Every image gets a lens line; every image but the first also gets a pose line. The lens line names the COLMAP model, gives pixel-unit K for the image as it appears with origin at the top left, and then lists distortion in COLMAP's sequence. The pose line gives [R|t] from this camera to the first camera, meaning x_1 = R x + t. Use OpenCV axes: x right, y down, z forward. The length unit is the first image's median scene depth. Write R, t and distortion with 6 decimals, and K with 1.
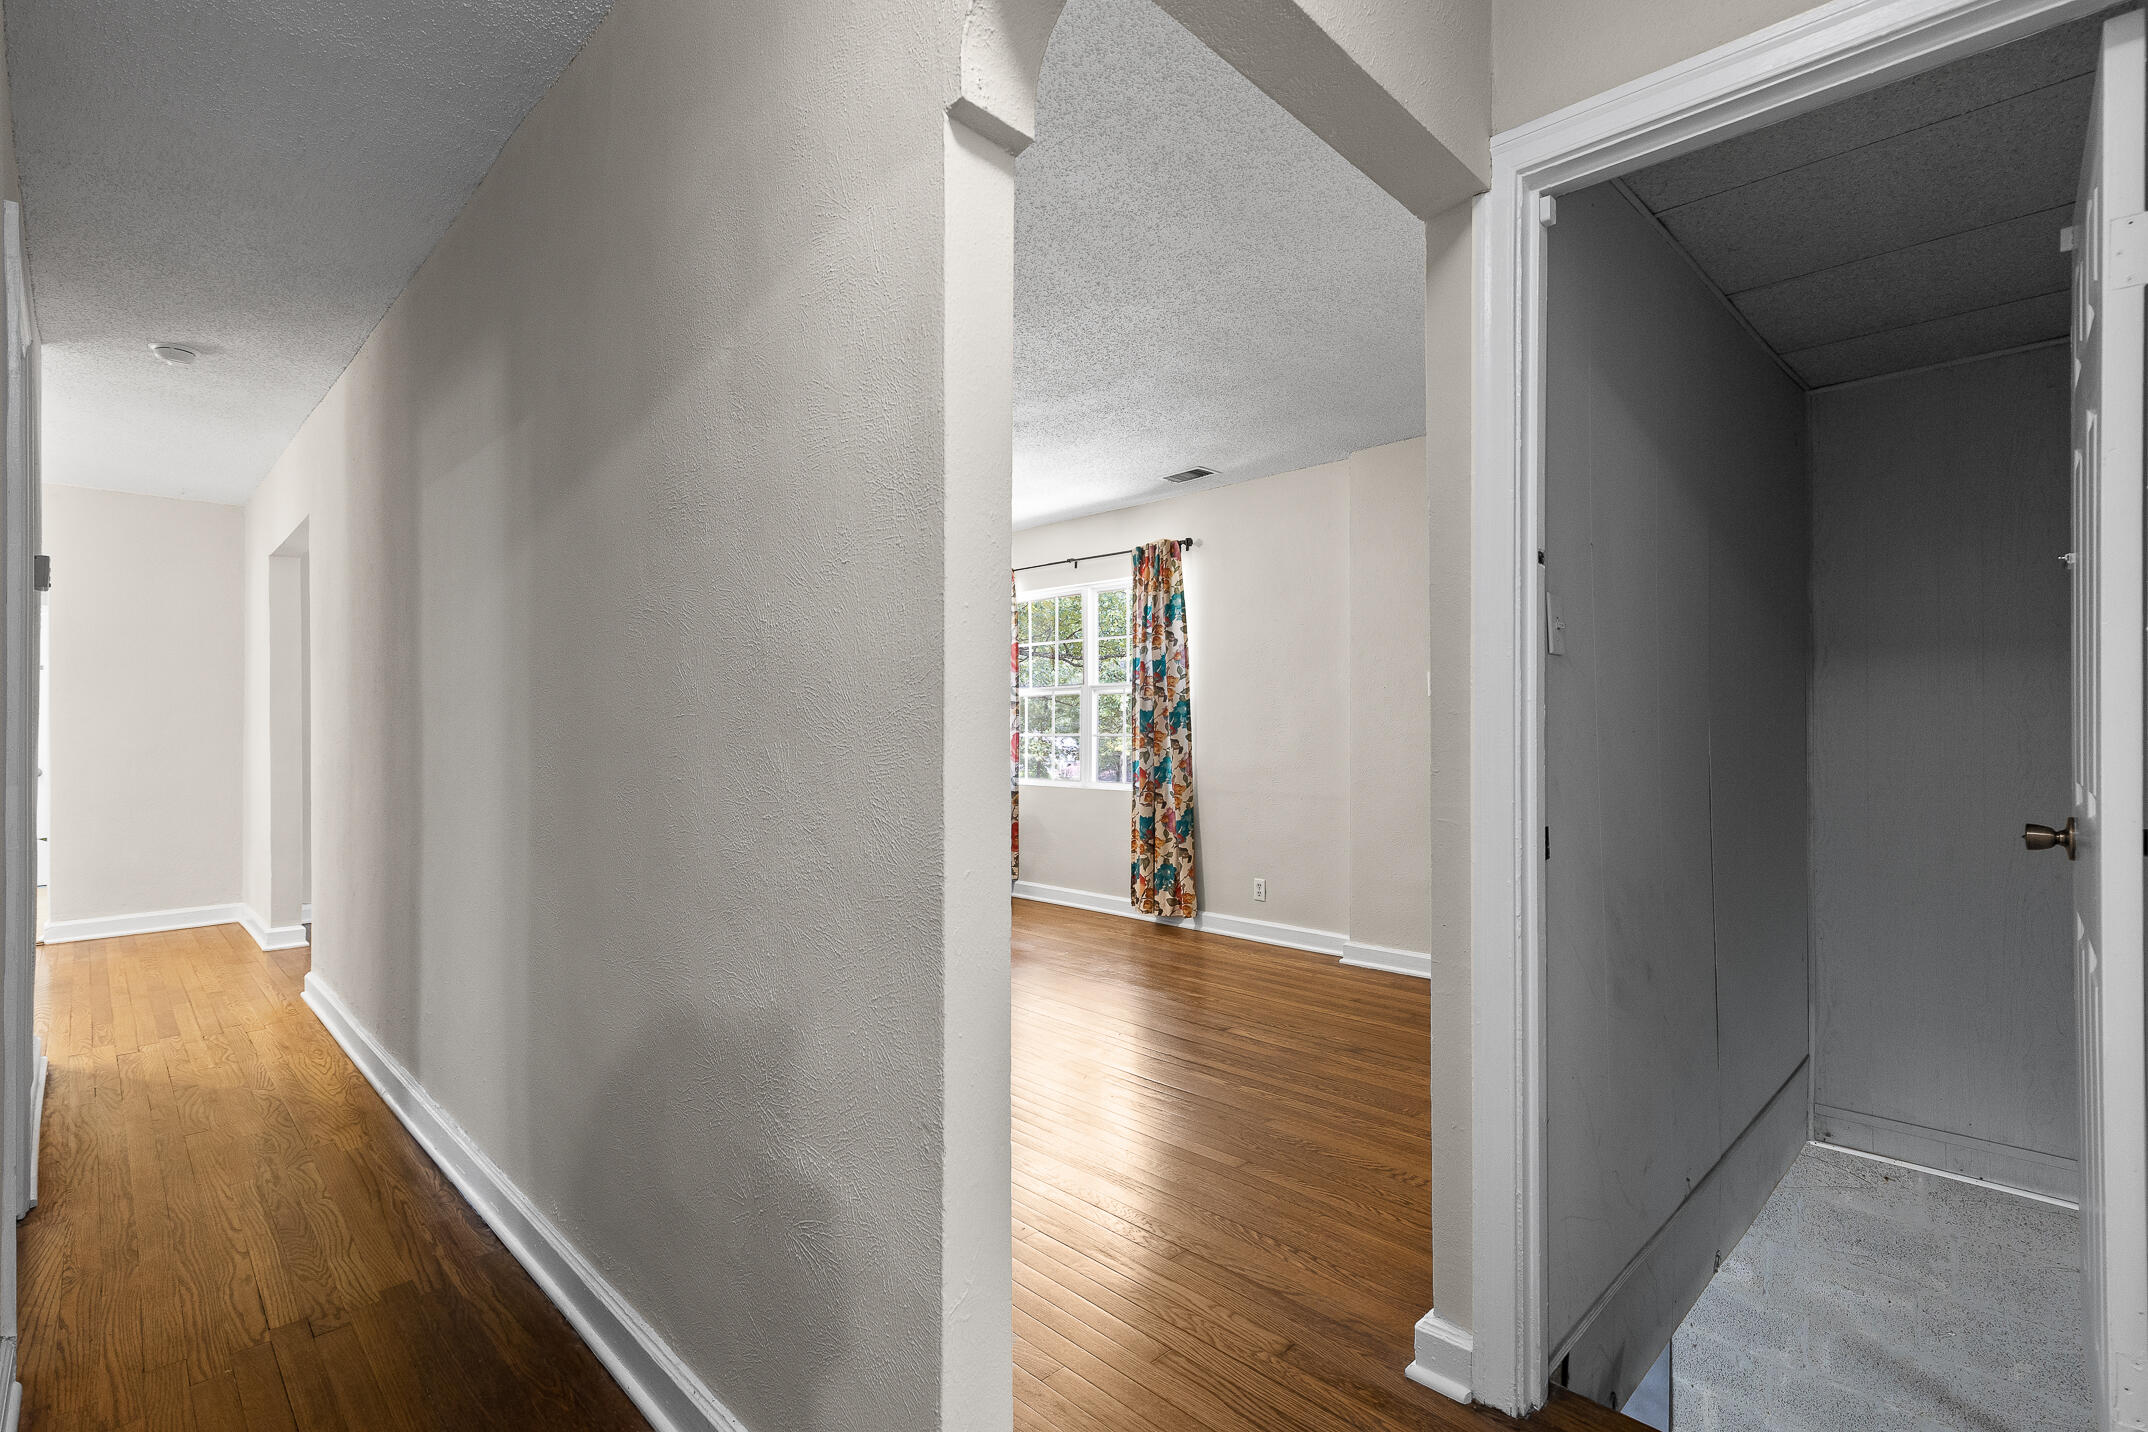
lens RADIAL K [[996.5, 0, 1068.6], [0, 996.5, 720.6], [0, 0, 1]] dist [0.009113, -0.001246]
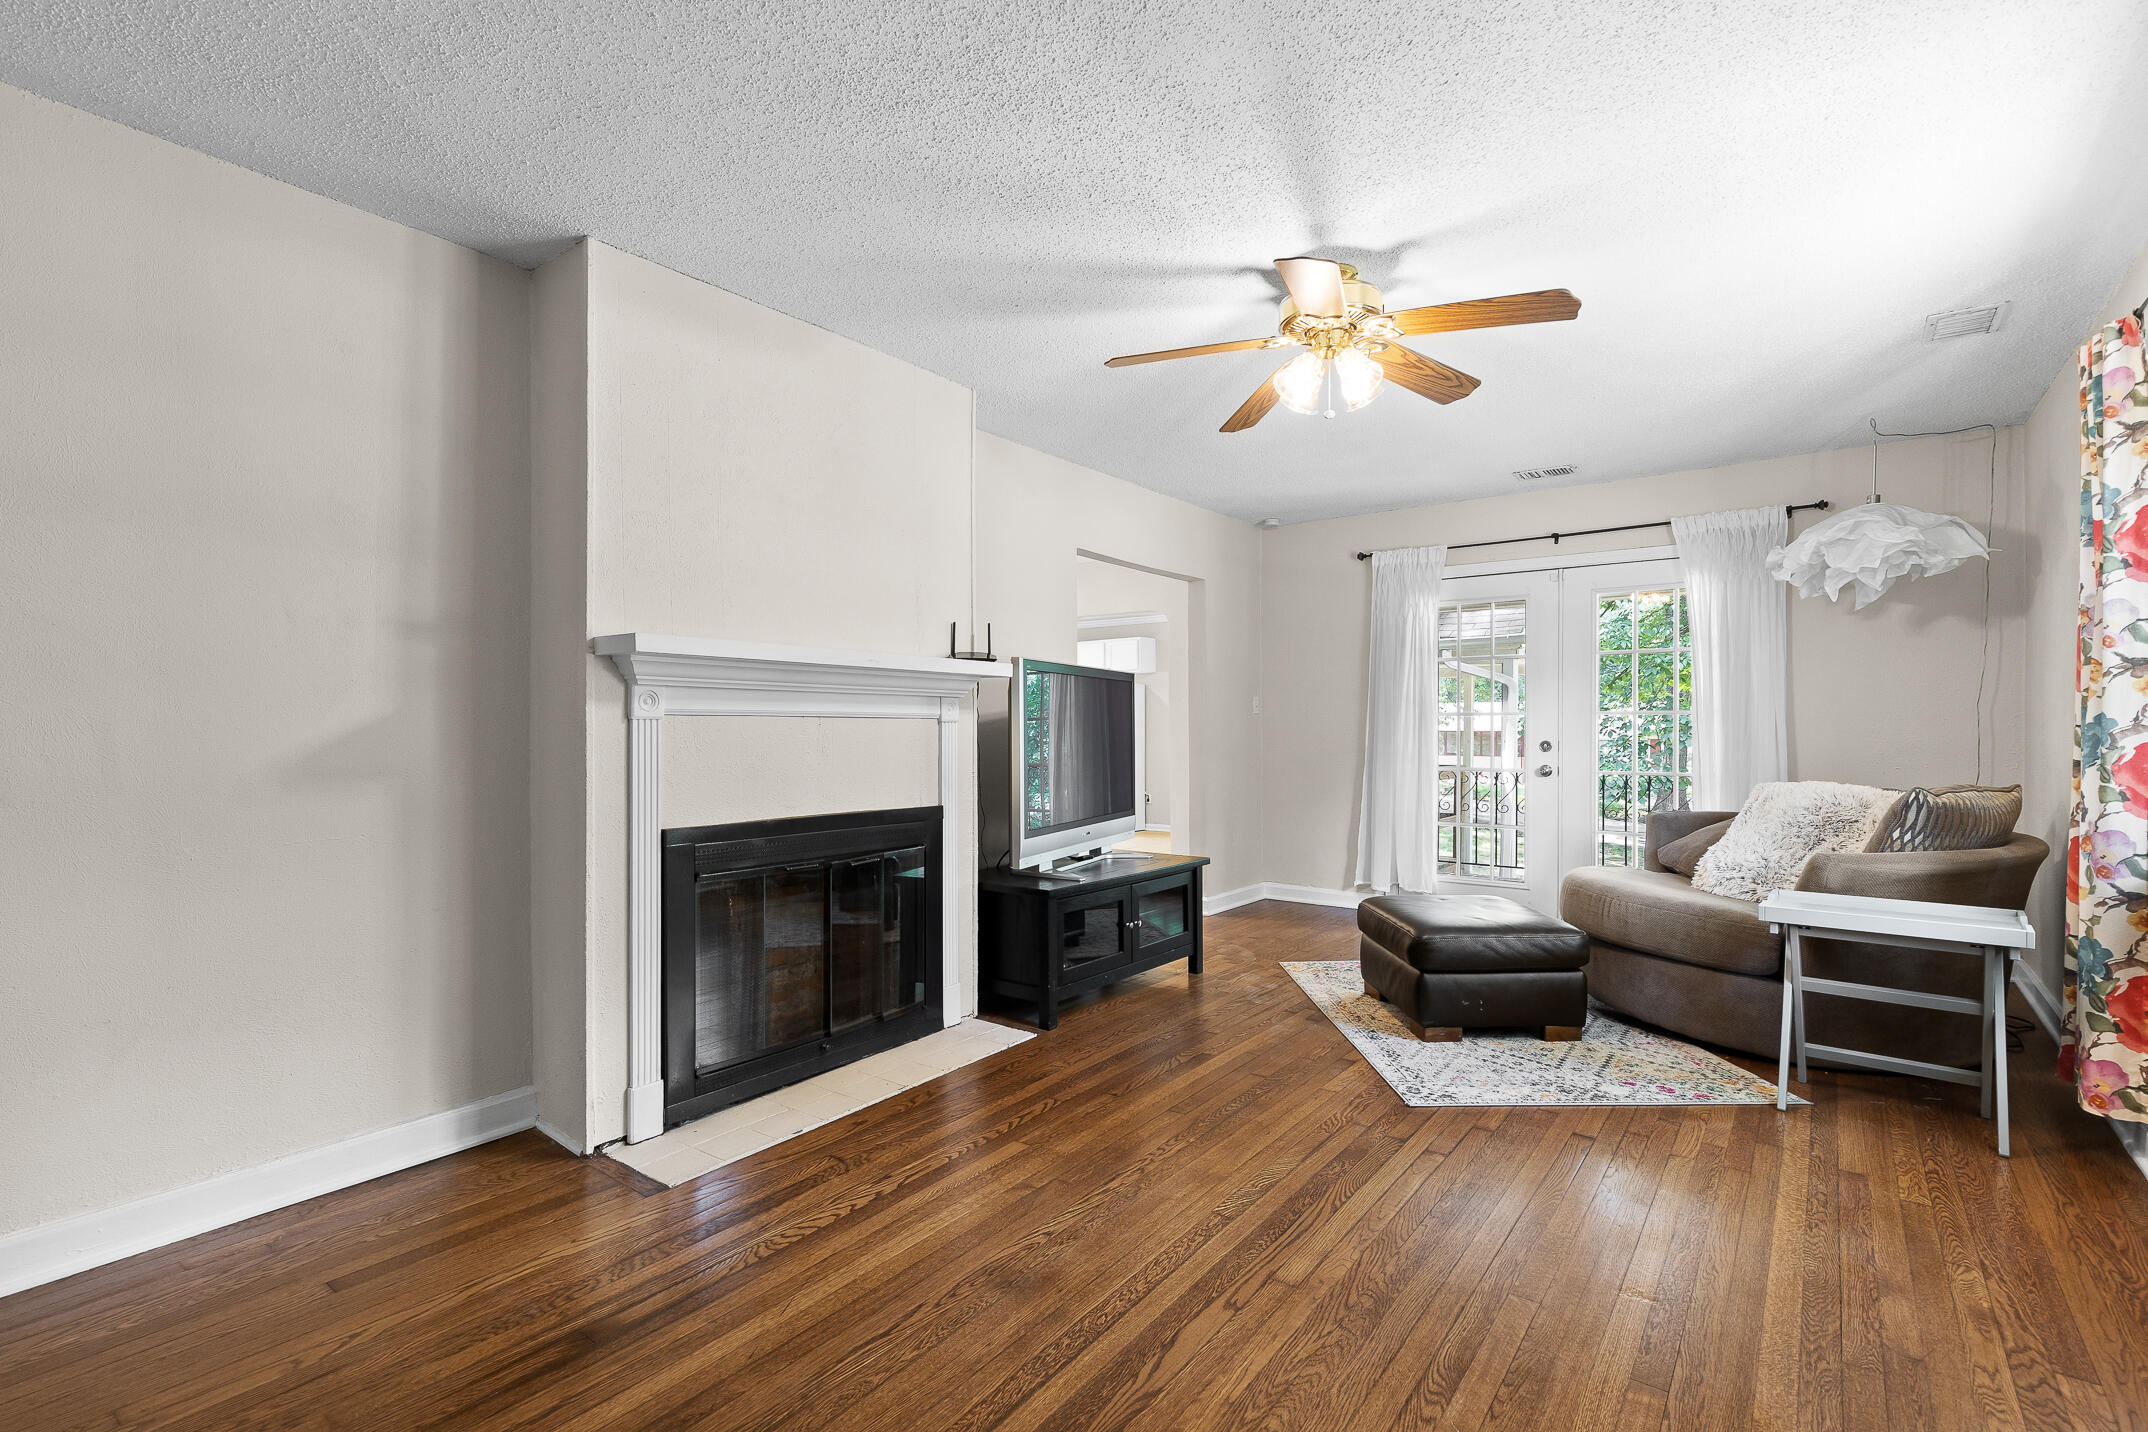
lens RADIAL K [[996.5, 0, 1088.7], [0, 996.5, 743.6], [0, 0, 1]] dist [0.009113, -0.001246]
pose [[0.135372, 0.019987, -0.990593, 0.316698], [0.011563, 0.999697, 0.021750, 0.000238], [0.990727, -0.014398, 0.135100, 0.643210]]
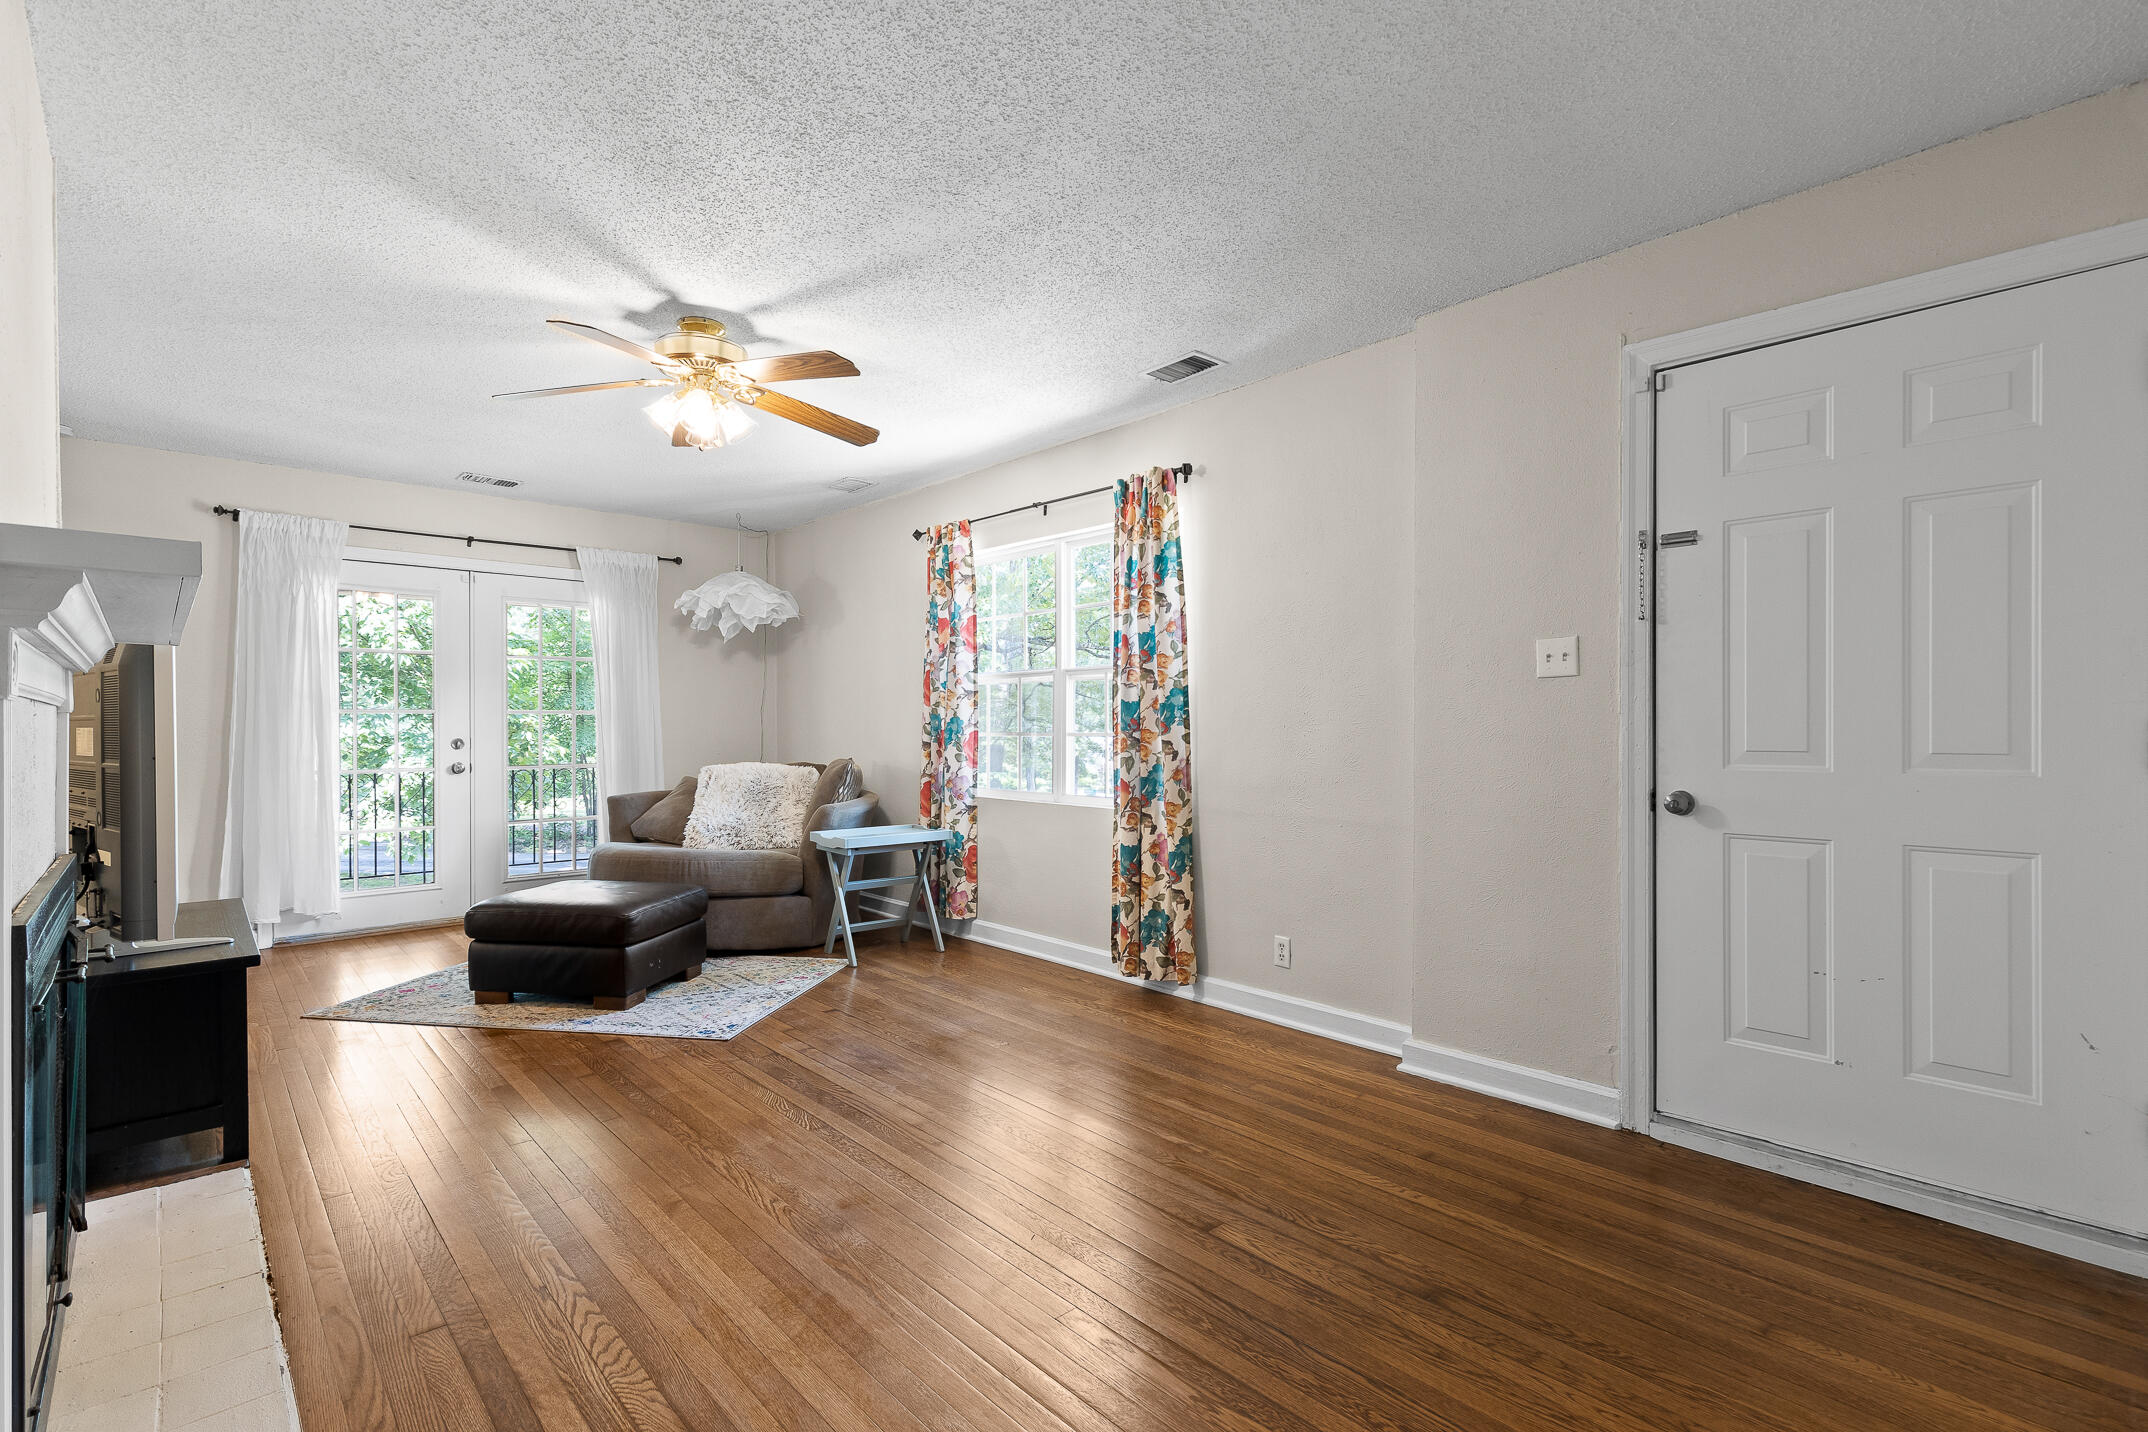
lens RADIAL K [[996.5, 0, 1072.1], [0, 996.5, 725.2], [0, 0, 1]] dist [0.009113, -0.001246]
pose [[0.999294, 0.001296, -0.037536, 0.063862], [-0.000923, 0.999950, 0.009951, 0.000426], [0.037547, -0.009909, 0.999246, 0.265931]]
